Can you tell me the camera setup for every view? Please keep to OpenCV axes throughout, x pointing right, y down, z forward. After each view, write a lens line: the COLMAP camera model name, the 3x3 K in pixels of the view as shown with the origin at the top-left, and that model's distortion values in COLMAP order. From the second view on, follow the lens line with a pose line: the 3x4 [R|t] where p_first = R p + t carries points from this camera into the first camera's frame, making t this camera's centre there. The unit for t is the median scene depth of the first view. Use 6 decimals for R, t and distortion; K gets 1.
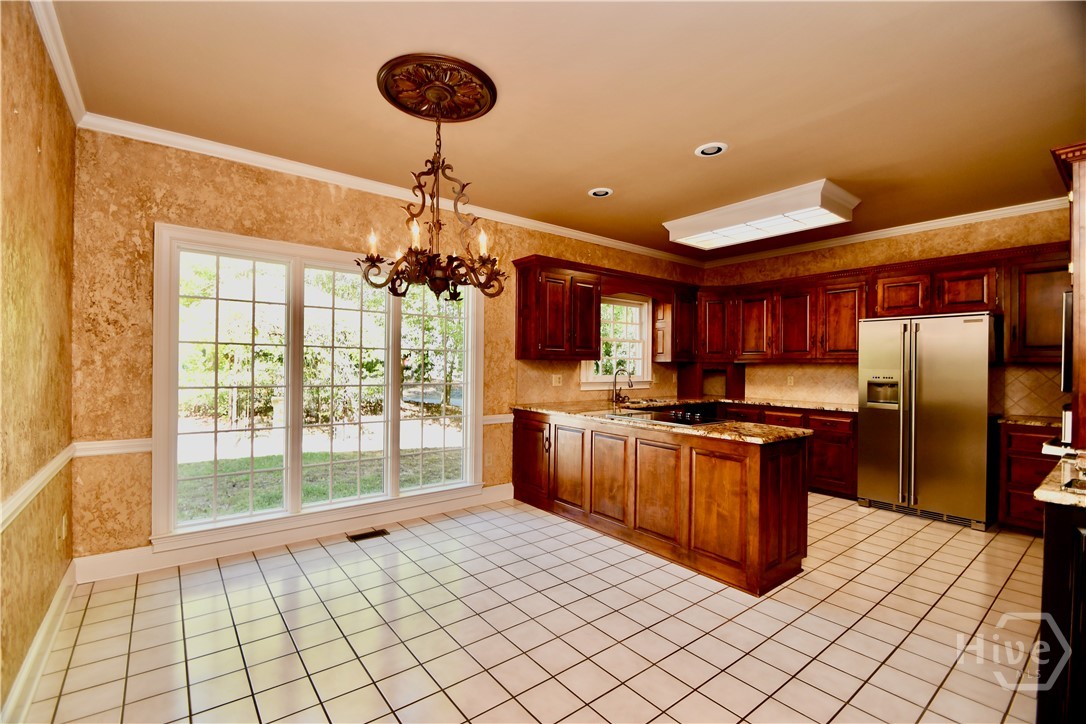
lens RADIAL K [[472.3, 0, 534.3], [0, 472.3, 363.7], [0, 0, 1]] dist [0.018236, -0.020251]
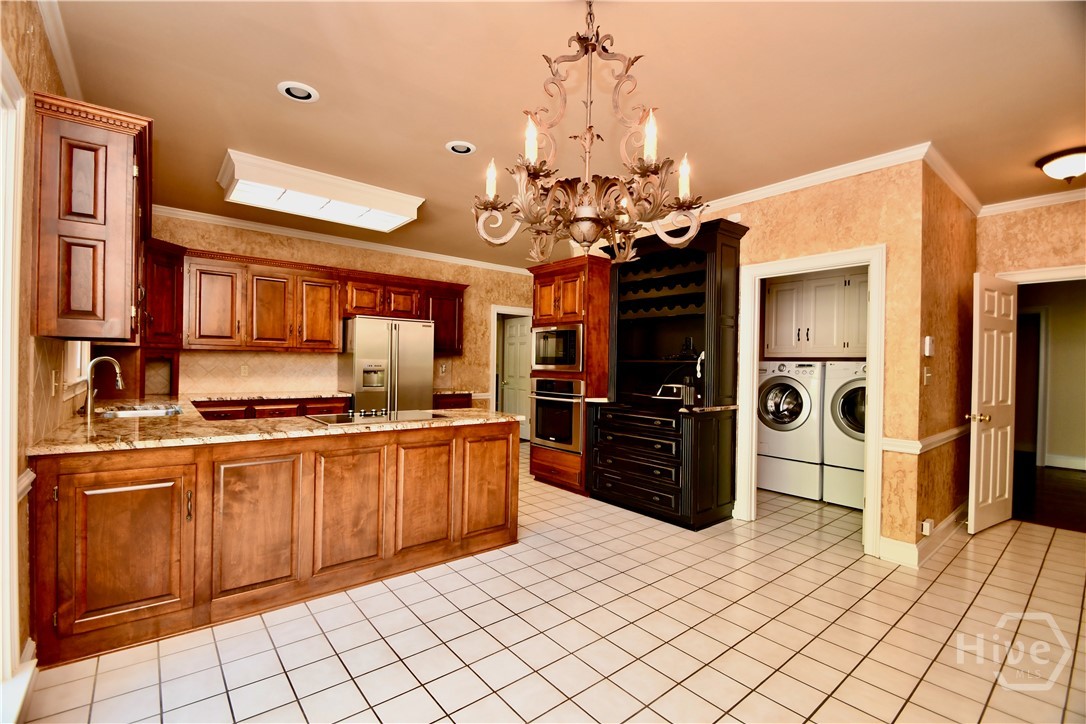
lens RADIAL K [[472.3, 0, 534.3], [0, 472.3, 363.7], [0, 0, 1]] dist [0.018236, -0.020251]
pose [[-0.016466, -0.011502, 0.999798, -0.583537], [-0.018550, 0.999765, 0.011197, 0.003566], [-0.999692, -0.018362, -0.016676, 0.746172]]
